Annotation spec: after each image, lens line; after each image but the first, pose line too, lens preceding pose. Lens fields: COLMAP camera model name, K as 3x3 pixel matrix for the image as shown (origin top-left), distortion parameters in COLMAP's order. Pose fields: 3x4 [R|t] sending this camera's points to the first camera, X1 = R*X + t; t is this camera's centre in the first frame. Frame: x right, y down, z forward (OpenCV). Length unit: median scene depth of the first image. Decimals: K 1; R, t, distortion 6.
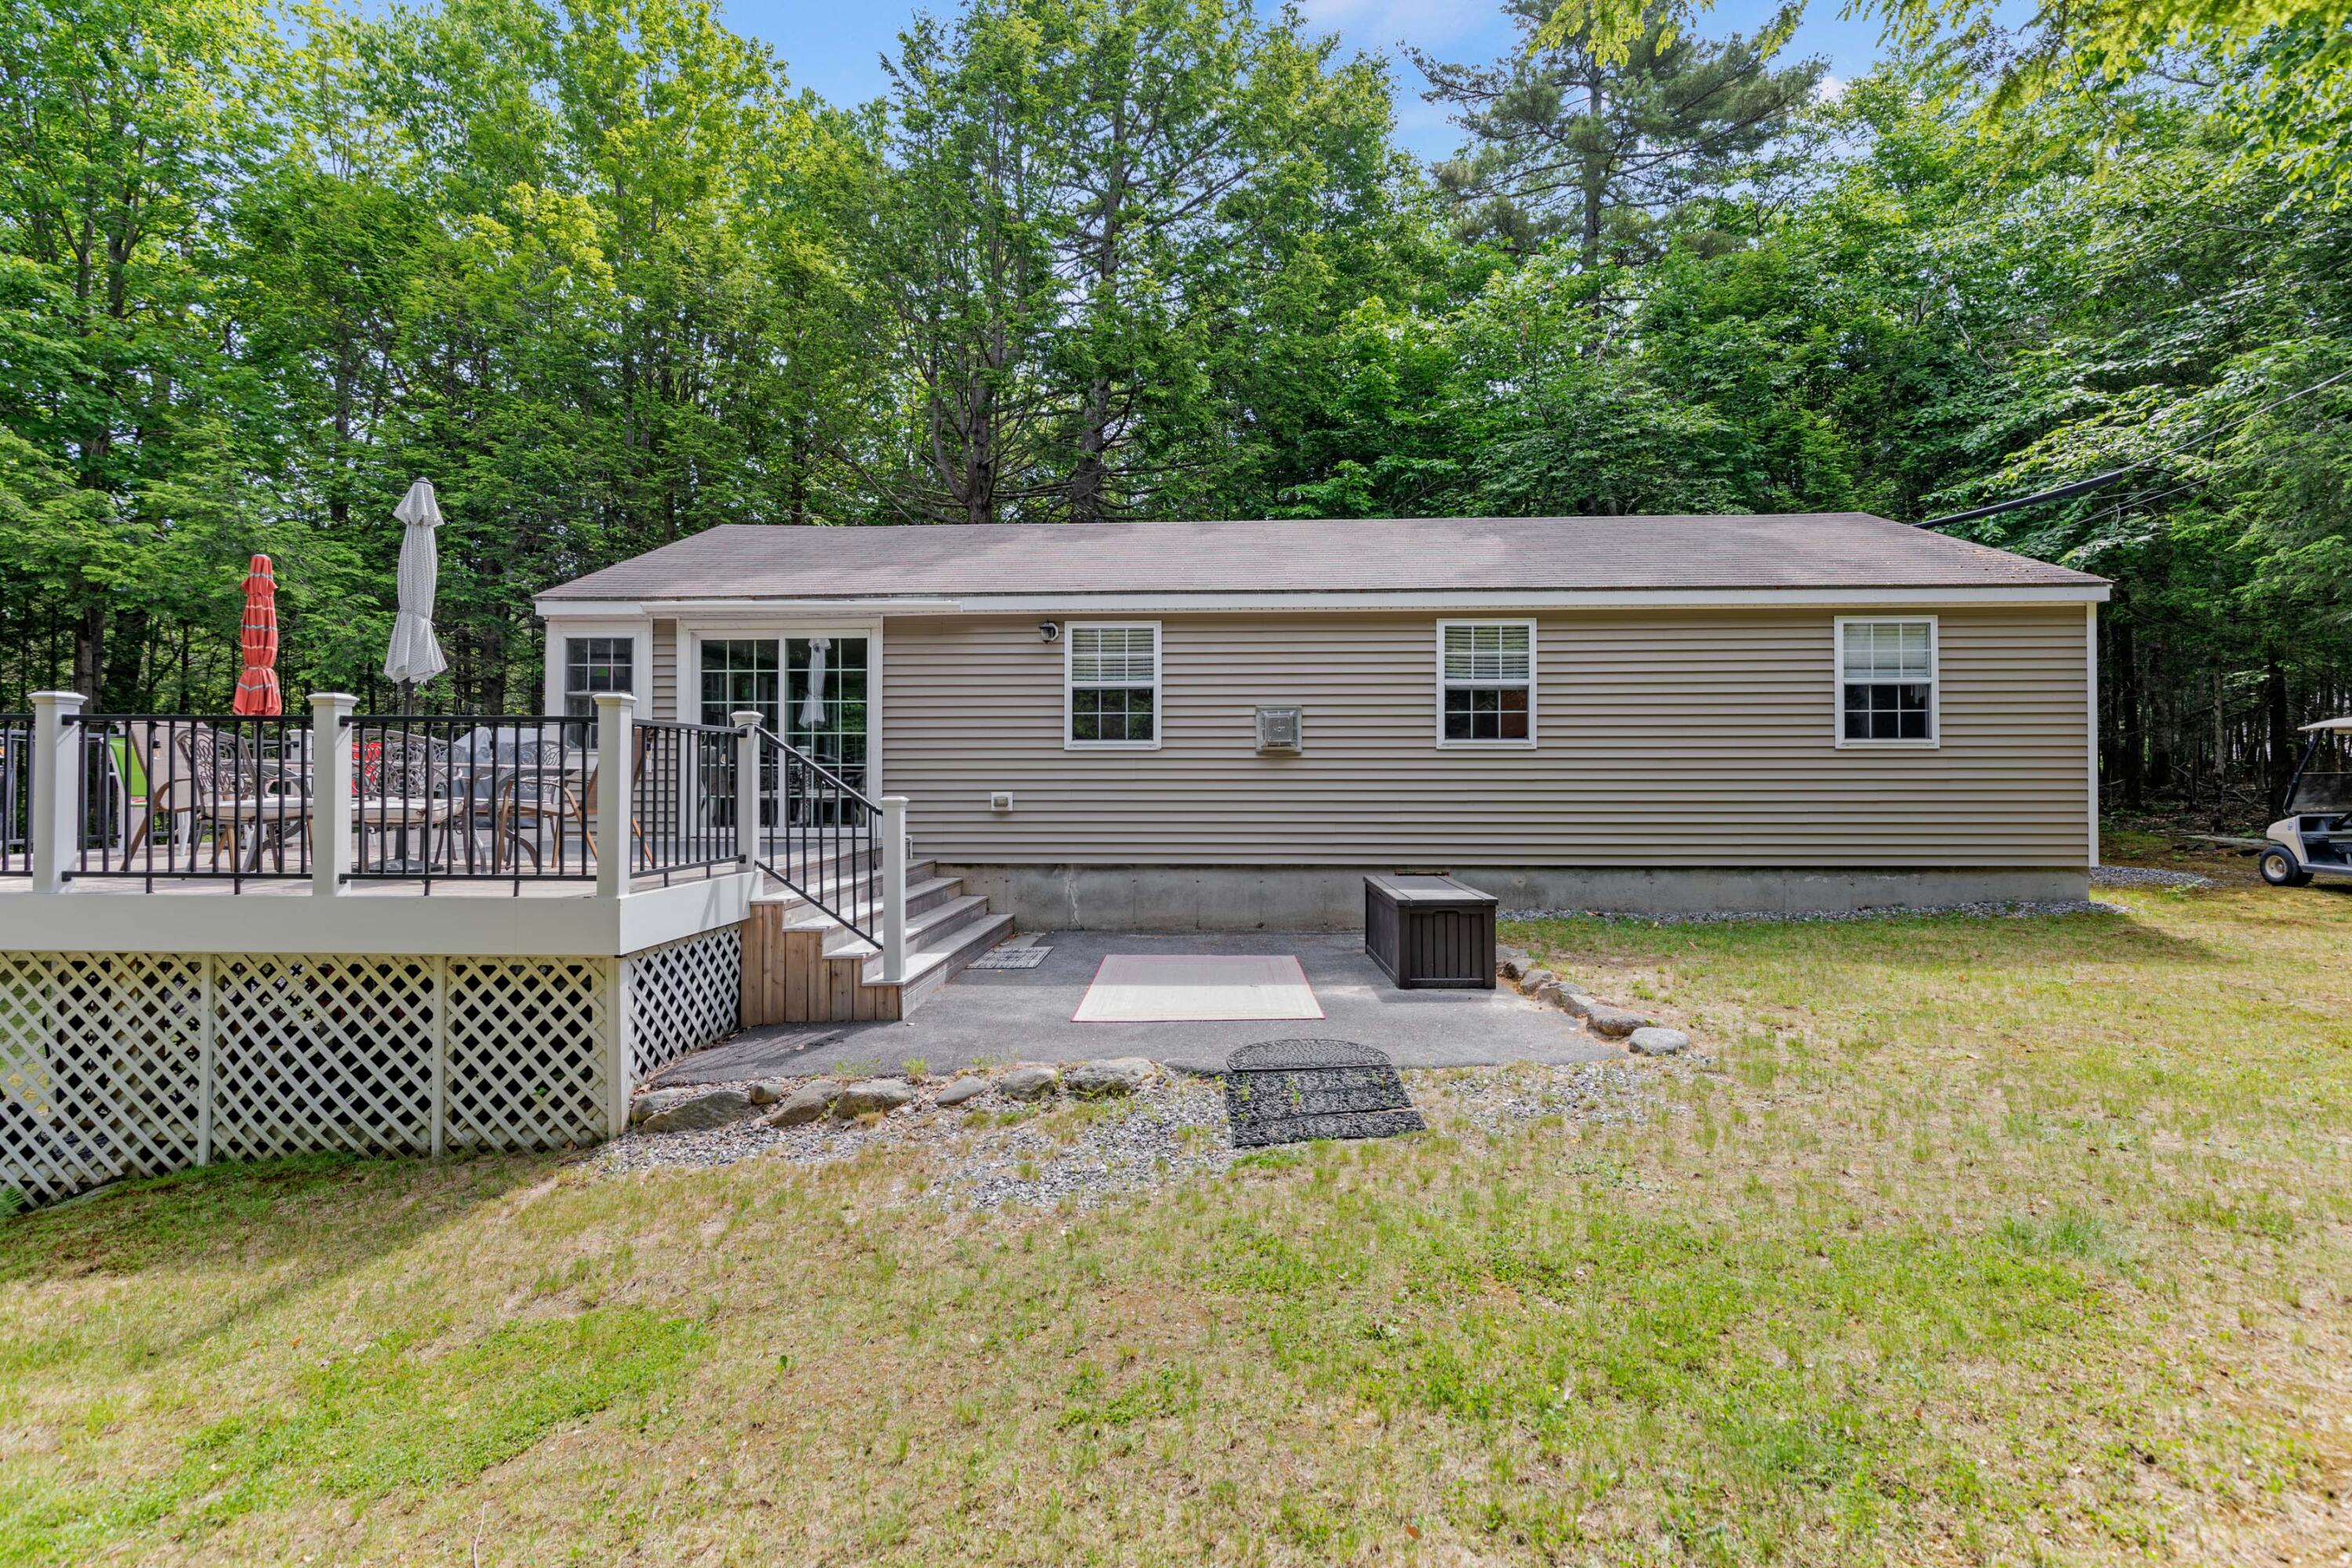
lens RADIAL K [[1059.0, 0, 1173.3], [0, 1059.0, 776.3], [0, 0, 1]] dist [0.009542, -0.002665]
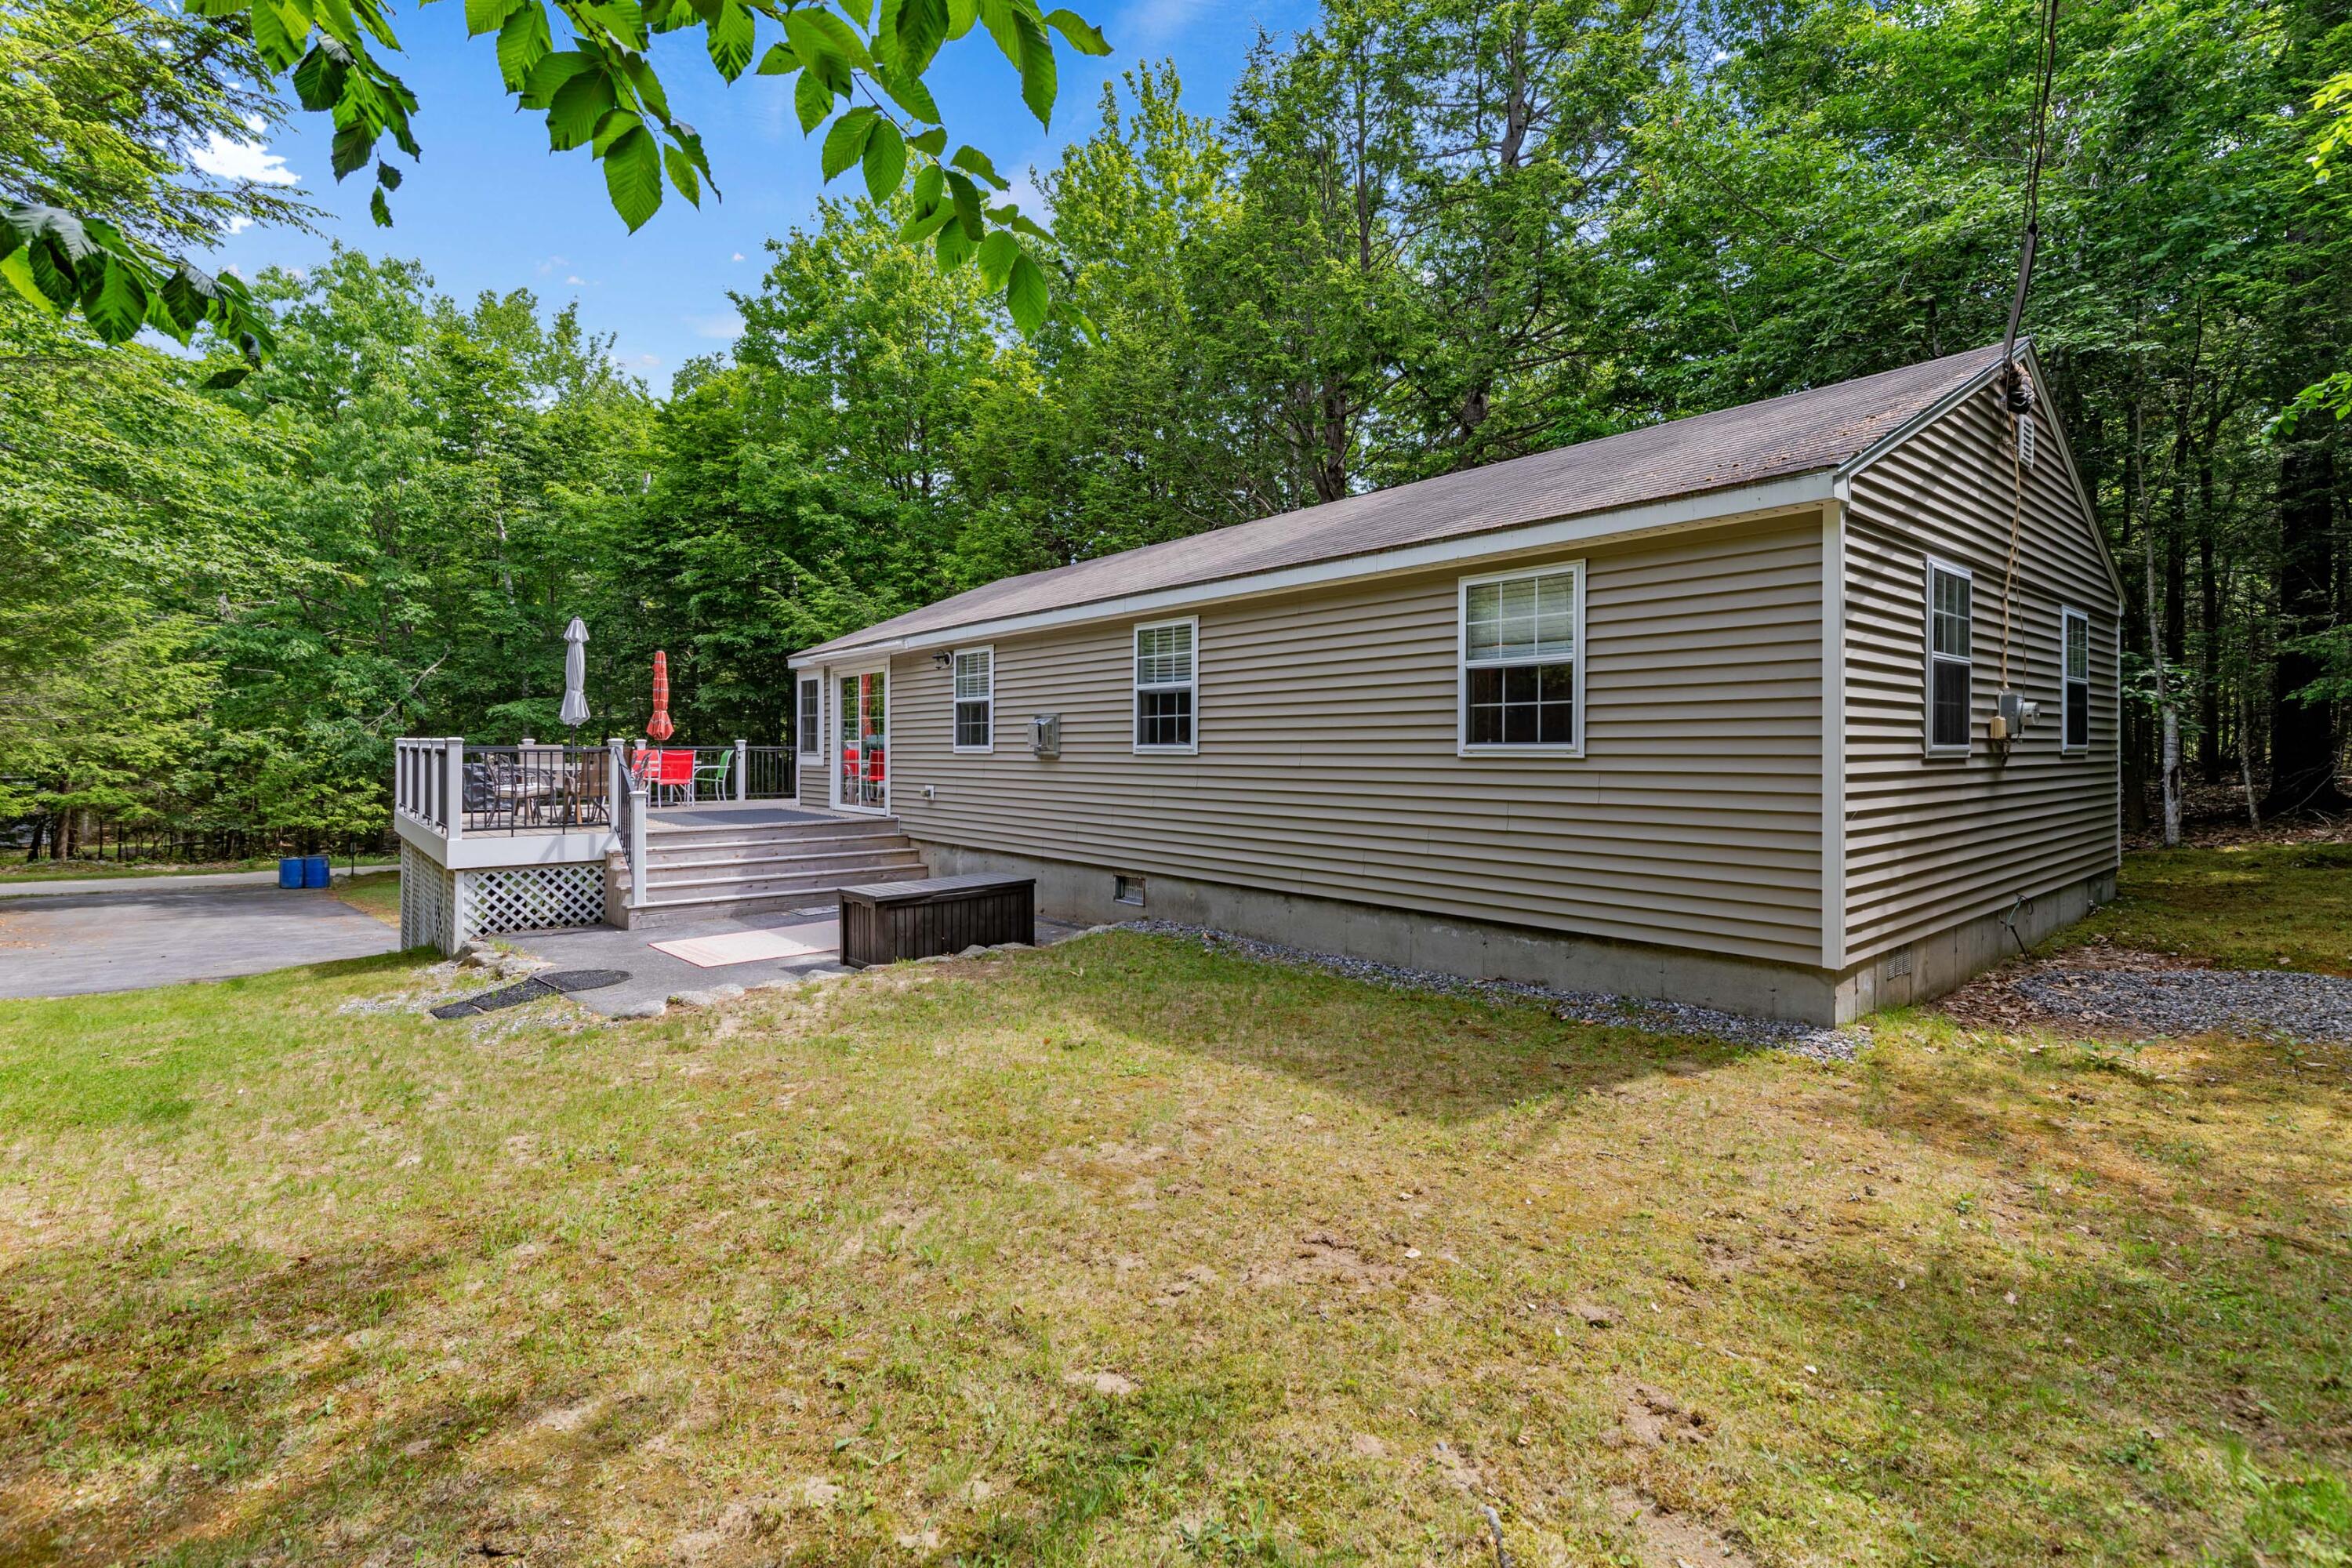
lens RADIAL K [[1059.0, 0, 1172.4], [0, 1059.0, 772.5], [0, 0, 1]] dist [0.009542, -0.002665]
pose [[0.677344, 0.016978, -0.735470, 1.011906], [0.002009, 0.999687, 0.024927, -0.033659], [0.735663, -0.018362, 0.677098, 0.348545]]
